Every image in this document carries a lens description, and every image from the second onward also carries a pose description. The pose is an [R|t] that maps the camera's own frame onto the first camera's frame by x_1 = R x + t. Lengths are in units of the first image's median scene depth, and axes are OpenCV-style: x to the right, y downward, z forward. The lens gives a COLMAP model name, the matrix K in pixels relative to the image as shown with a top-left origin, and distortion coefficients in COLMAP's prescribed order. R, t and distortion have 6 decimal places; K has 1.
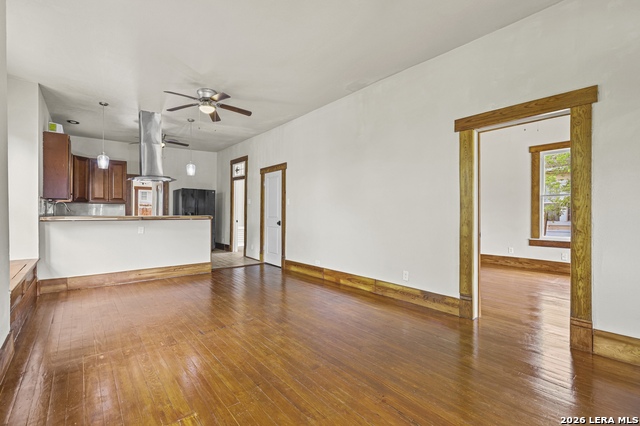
lens RADIAL K [[299.4, 0, 318.0], [0, 299.4, 211.8], [0, 0, 1]] dist [-0.000021, -0.001150]
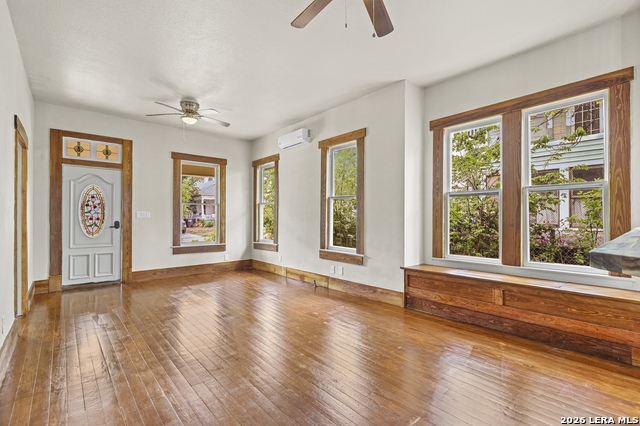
lens RADIAL K [[299.4, 0, 321.5], [0, 299.4, 217.9], [0, 0, 1]] dist [-0.000021, -0.001150]
pose [[-0.999159, 0.007134, -0.040381, -0.292877], [0.006988, 0.999969, 0.003739, -0.004220], [0.040406, 0.003454, -0.999177, 1.426120]]
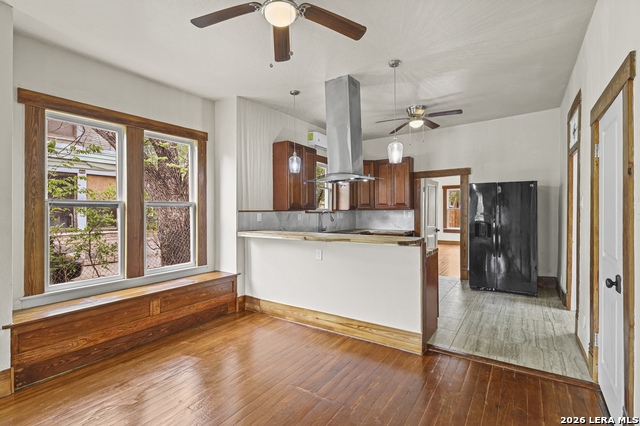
lens RADIAL K [[299.4, 0, 317.7], [0, 299.4, 211.7], [0, 0, 1]] dist [-0.000021, -0.001150]
pose [[0.295773, -0.000722, -0.955258, 0.079170], [0.008888, 0.999959, 0.001996, -0.045045], [0.955217, -0.009081, 0.295767, 0.912079]]
